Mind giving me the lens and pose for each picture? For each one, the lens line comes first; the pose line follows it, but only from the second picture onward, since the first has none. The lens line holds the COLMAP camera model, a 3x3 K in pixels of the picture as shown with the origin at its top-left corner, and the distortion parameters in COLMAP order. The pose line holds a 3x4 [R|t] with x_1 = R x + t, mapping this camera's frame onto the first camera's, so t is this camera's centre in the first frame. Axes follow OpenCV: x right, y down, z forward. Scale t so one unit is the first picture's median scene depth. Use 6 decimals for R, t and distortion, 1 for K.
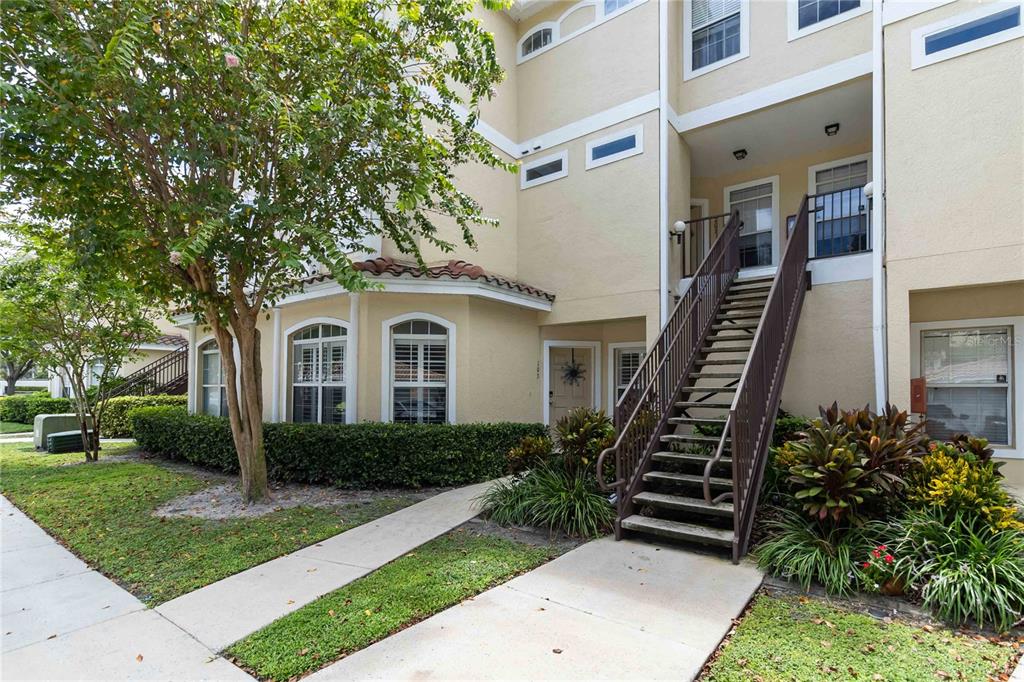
lens RADIAL K [[477.0, 0, 499.7], [0, 477.0, 379.9], [0, 0, 1]] dist [0.001062, -0.001014]
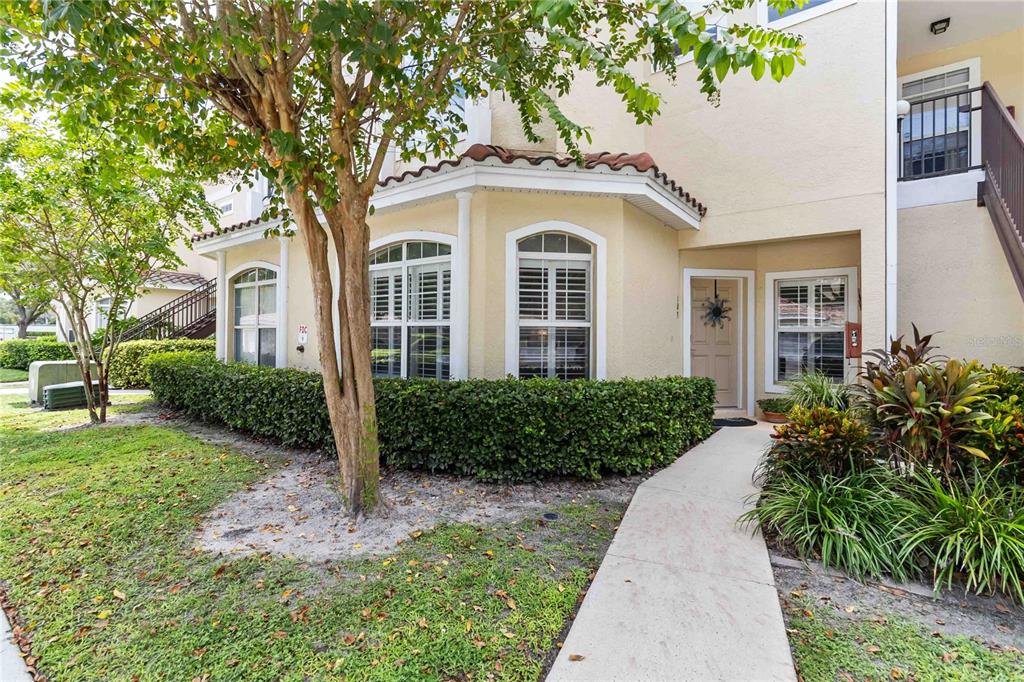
lens RADIAL K [[477.0, 0, 513.1], [0, 477.0, 337.4], [0, 0, 1]] dist [0.001062, -0.001014]
pose [[0.999987, 0.004623, 0.002361, -0.203093], [-0.004674, 0.999747, 0.021988, 0.013487], [-0.002259, -0.021999, 0.999755, 0.251301]]
